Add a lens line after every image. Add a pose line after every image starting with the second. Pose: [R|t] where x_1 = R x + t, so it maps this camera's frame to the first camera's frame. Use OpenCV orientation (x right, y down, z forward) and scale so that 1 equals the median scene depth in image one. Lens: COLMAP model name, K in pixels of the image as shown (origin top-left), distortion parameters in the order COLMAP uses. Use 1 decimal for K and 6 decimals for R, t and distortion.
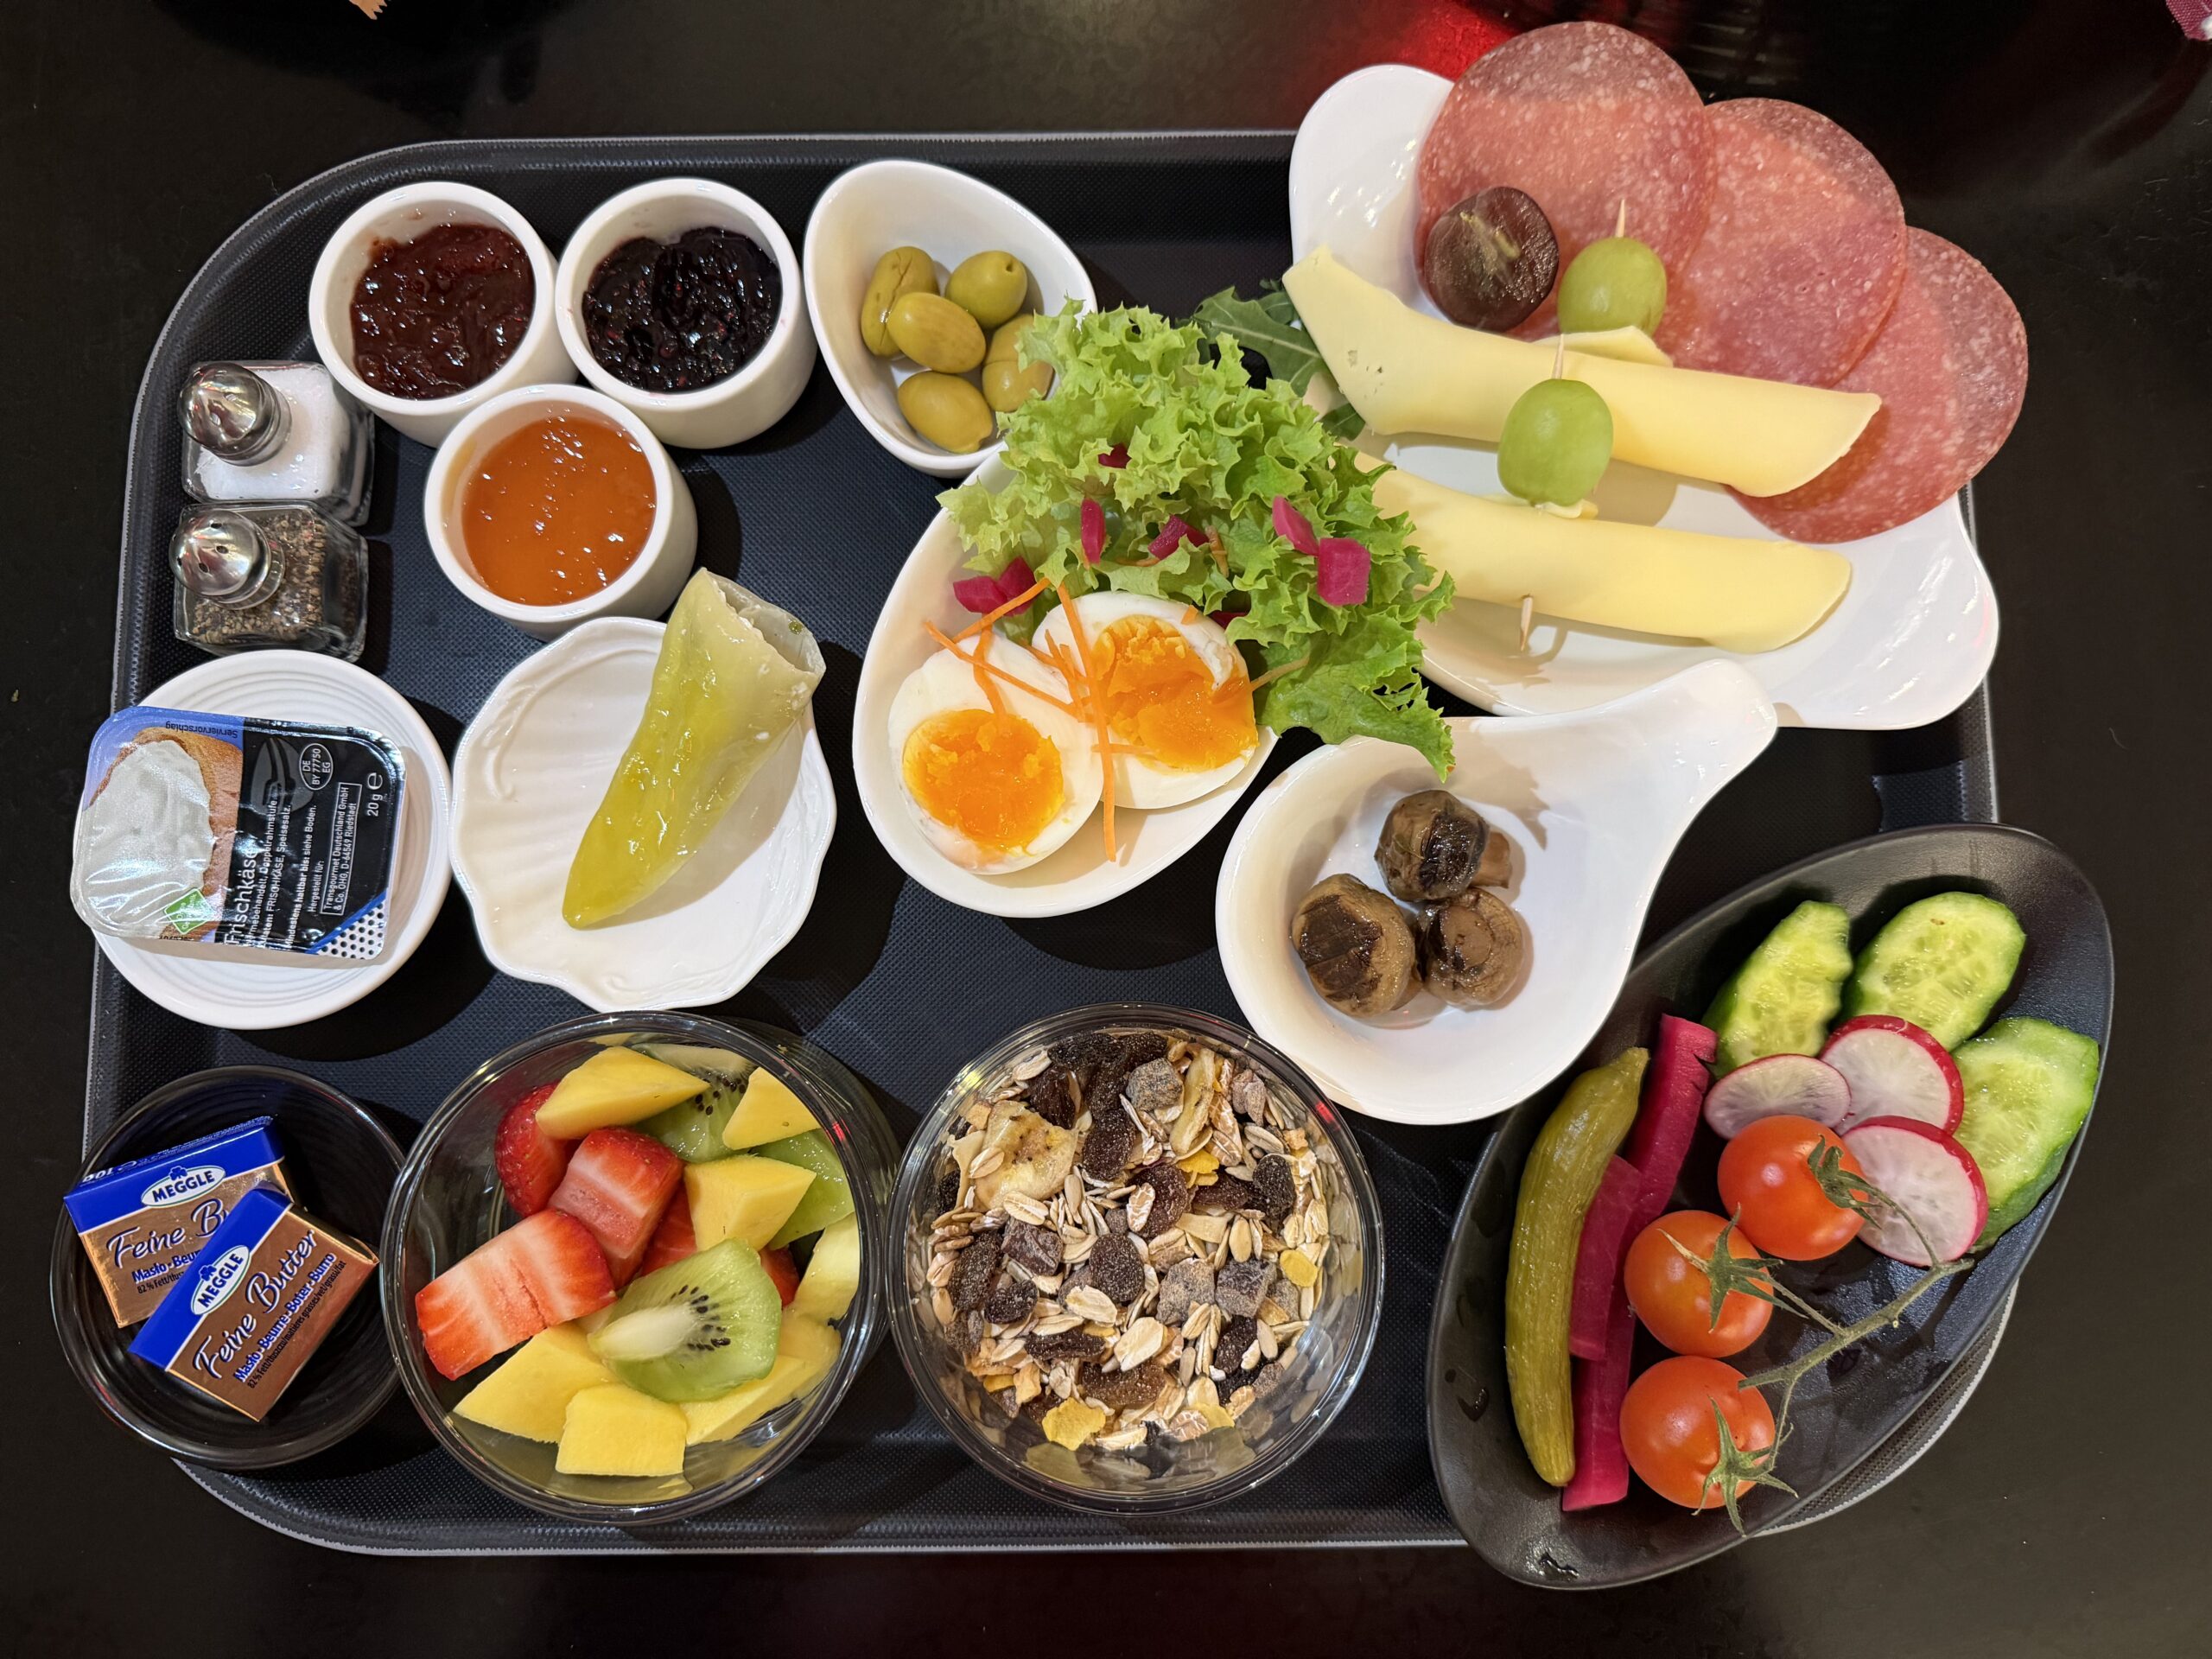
lens RADIAL K [[1596.9, 0, 1108.4], [0, 1596.9, 831.1], [0, 0, 1]] dist [-0.014919, -0.002381]
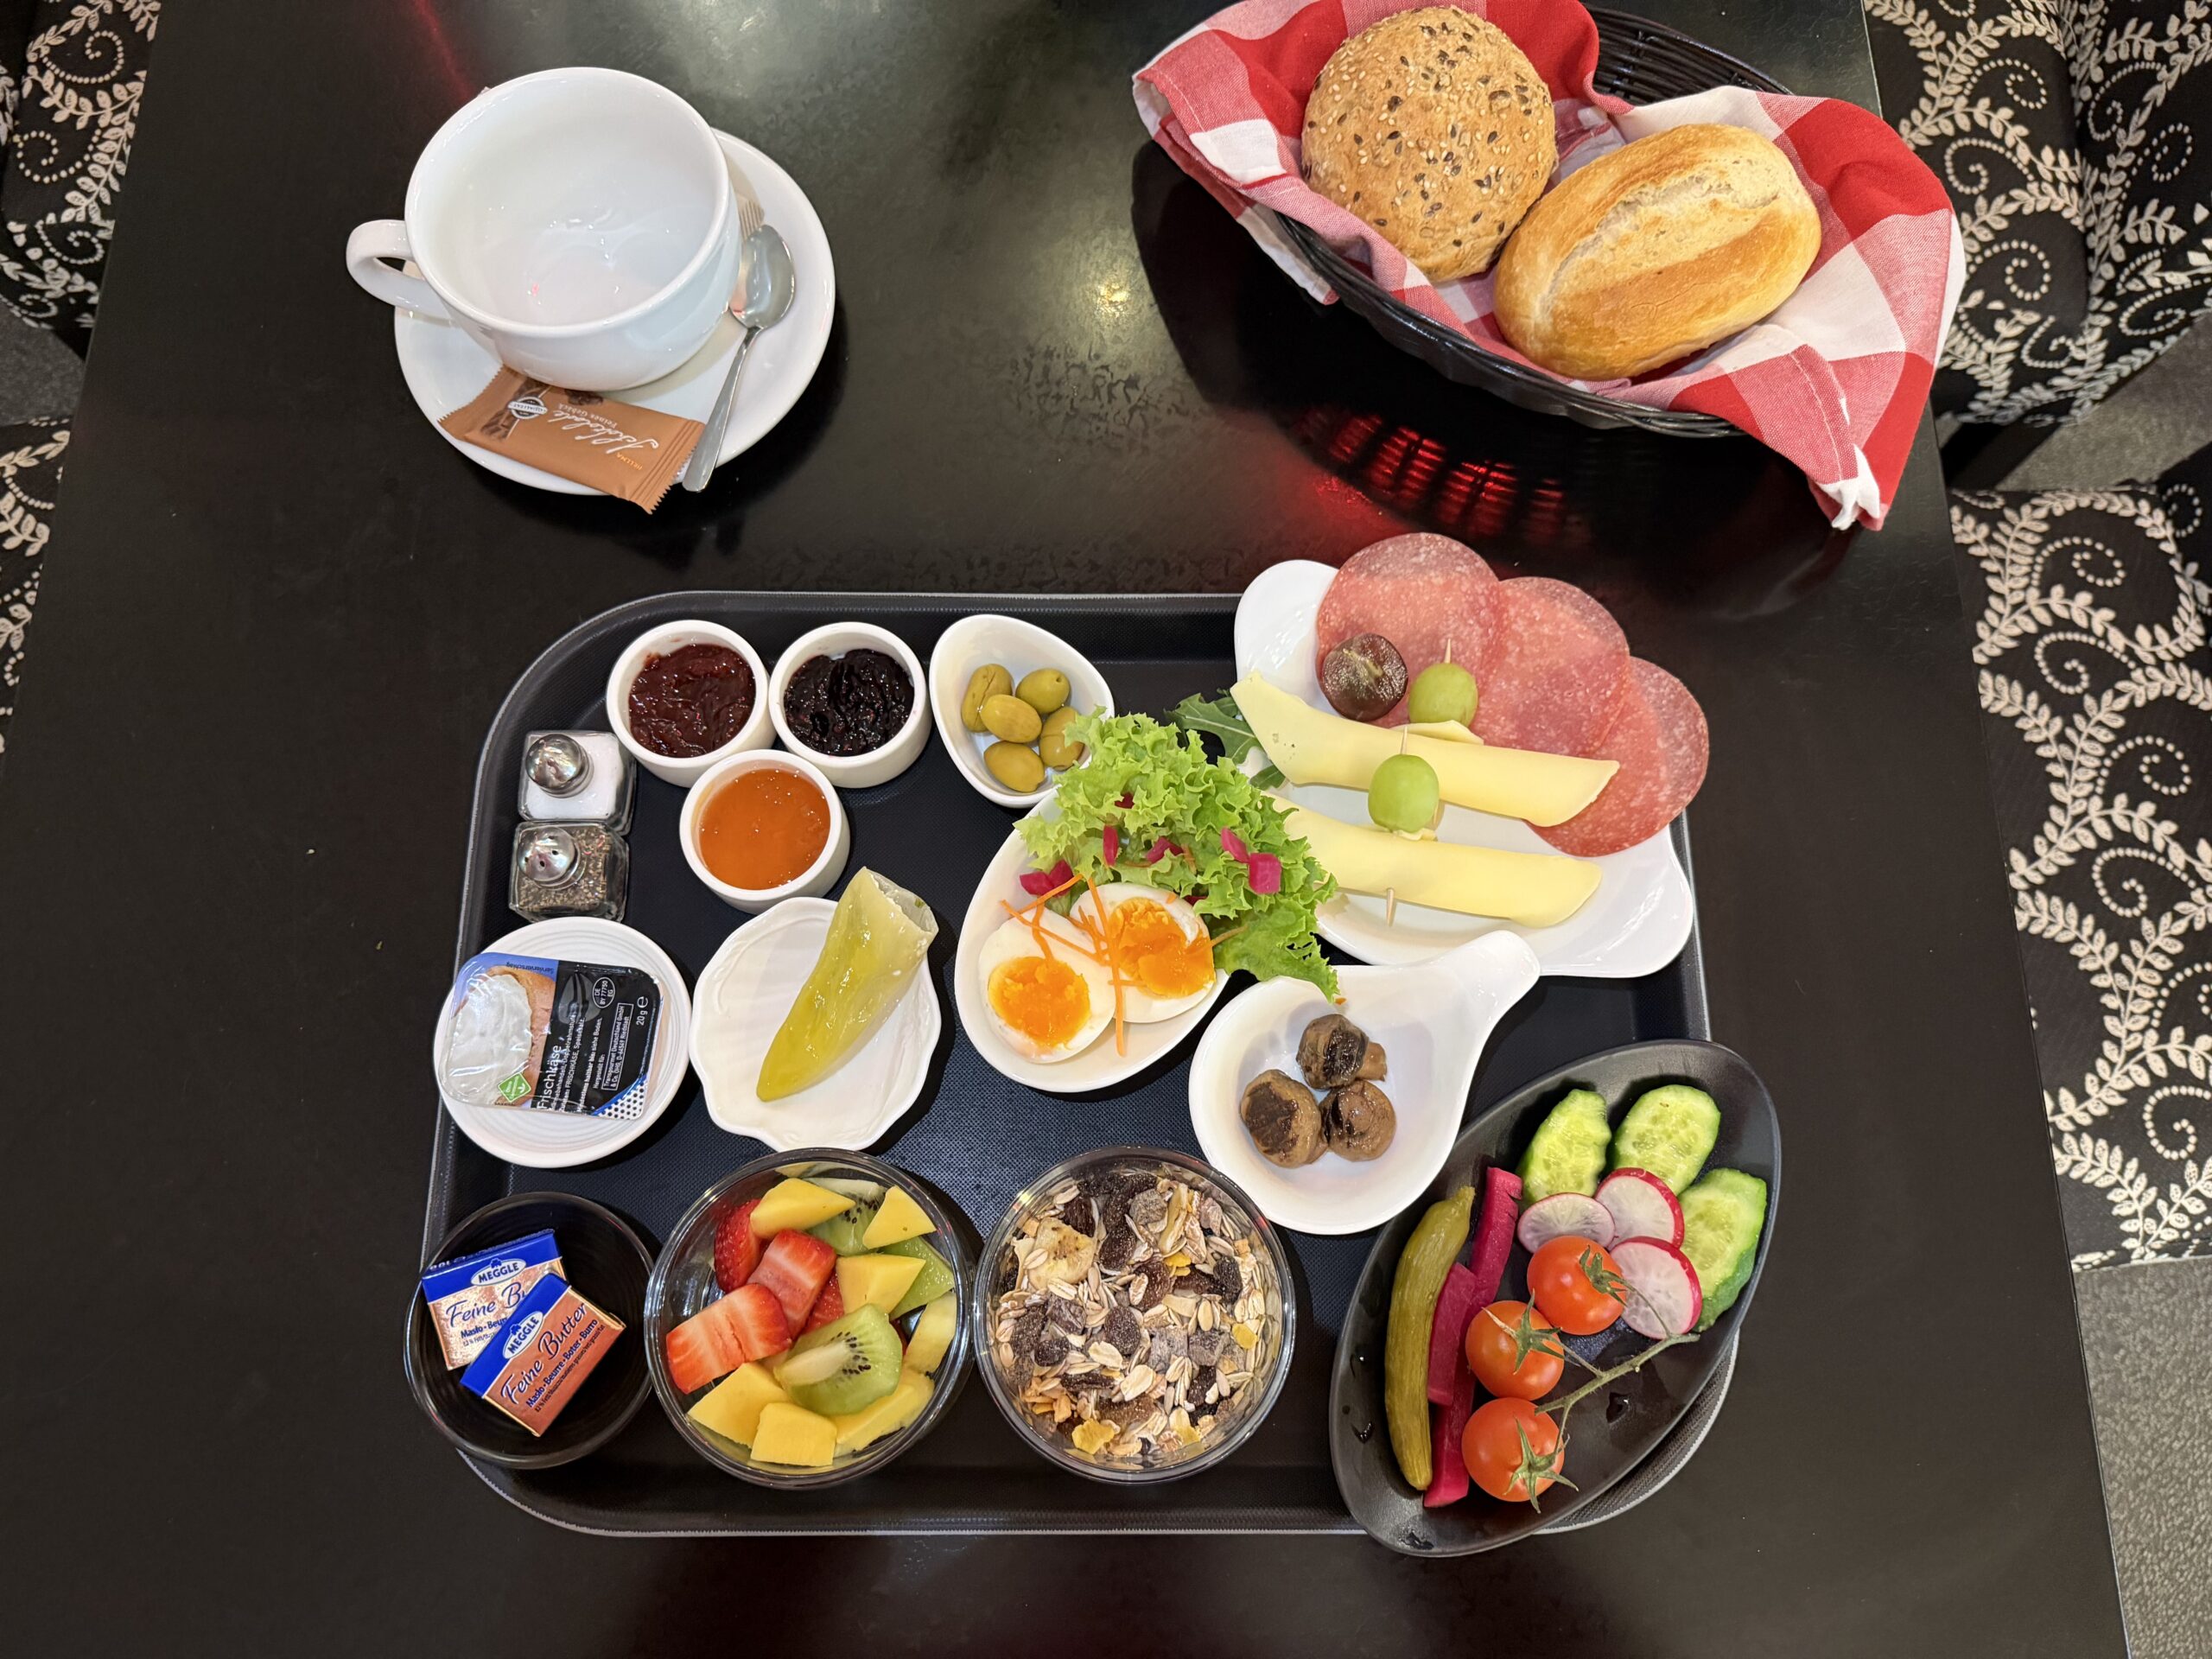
lens RADIAL K [[1548.0, 0, 1104.1], [0, 1548.0, 845.4], [0, 0, 1]] dist [0.027508, -0.030519]
pose [[0.999957, 0.009299, -0.000168, -0.015674], [-0.009202, 0.986666, -0.162496, 0.058994], [-0.001346, 0.162490, 0.986709, -0.506715]]
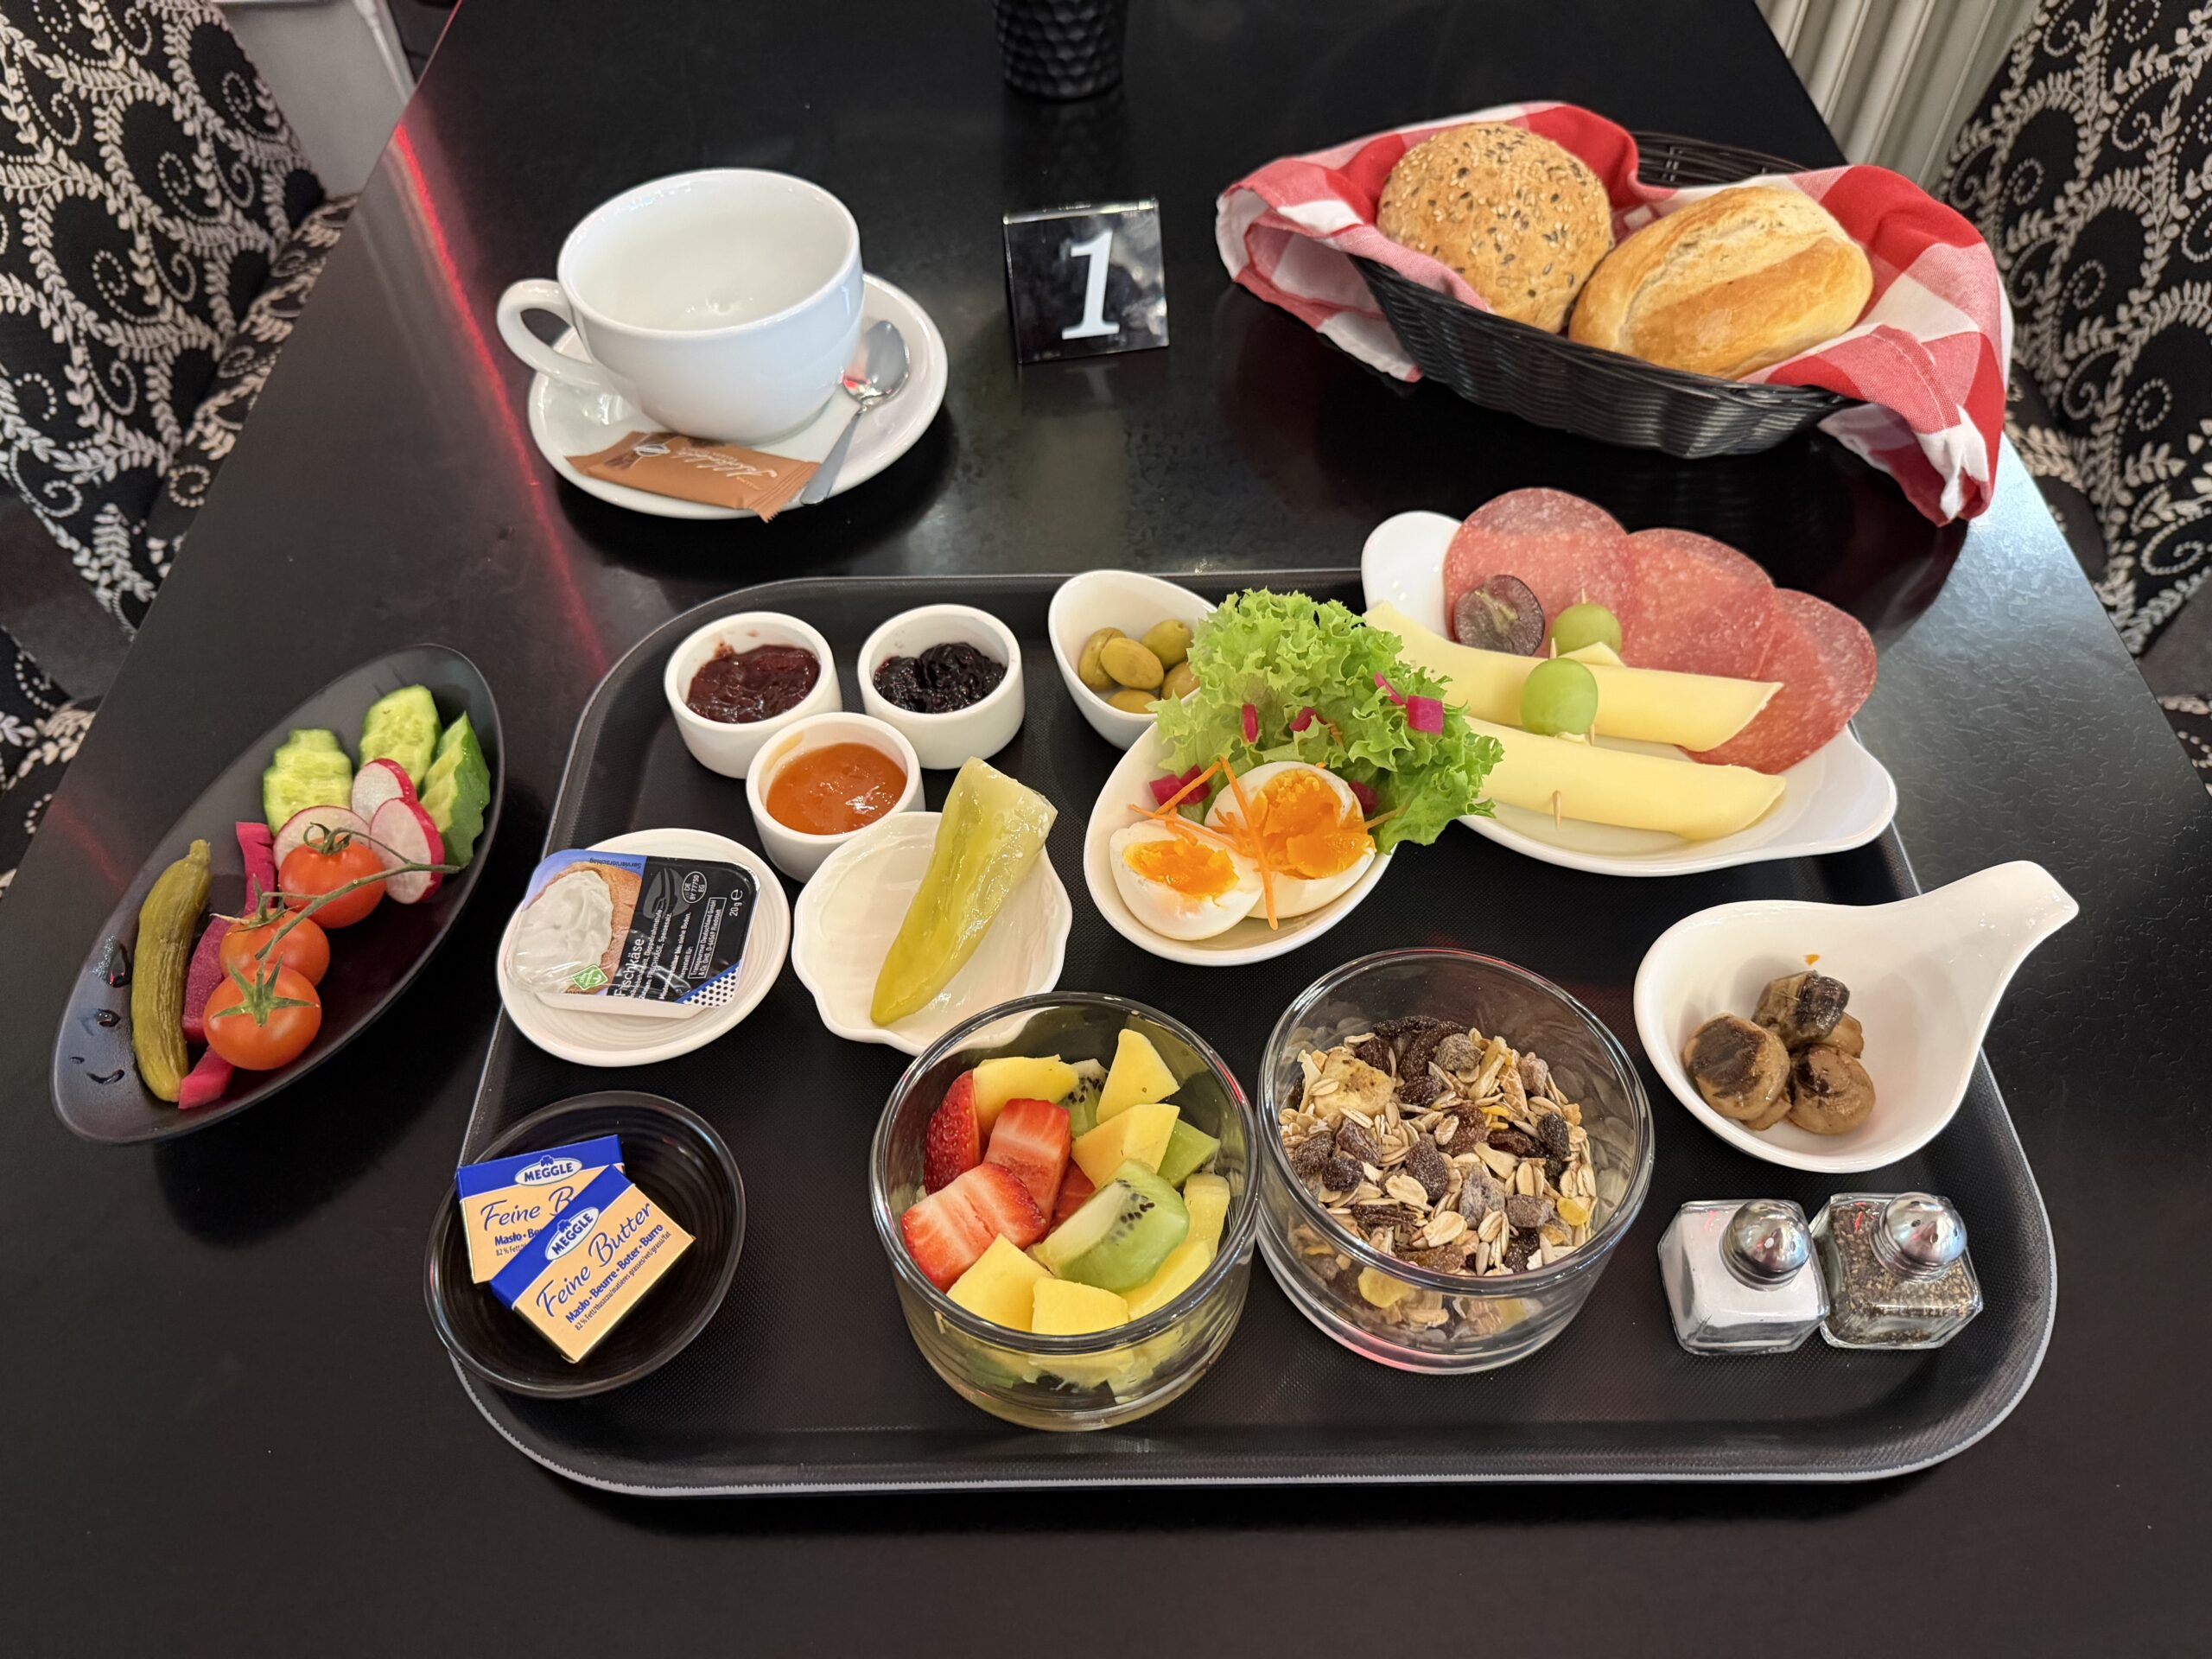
lens RADIAL K [[1577.7, 0, 1100.7], [0, 1577.7, 837.6], [0, 0, 1]] dist [-0.004897, -0.006453]
pose [[0.999785, -0.015854, -0.013363, -0.127252], [0.006742, 0.858022, -0.513568, 0.626541], [0.019608, 0.513368, 0.857945, -0.193989]]
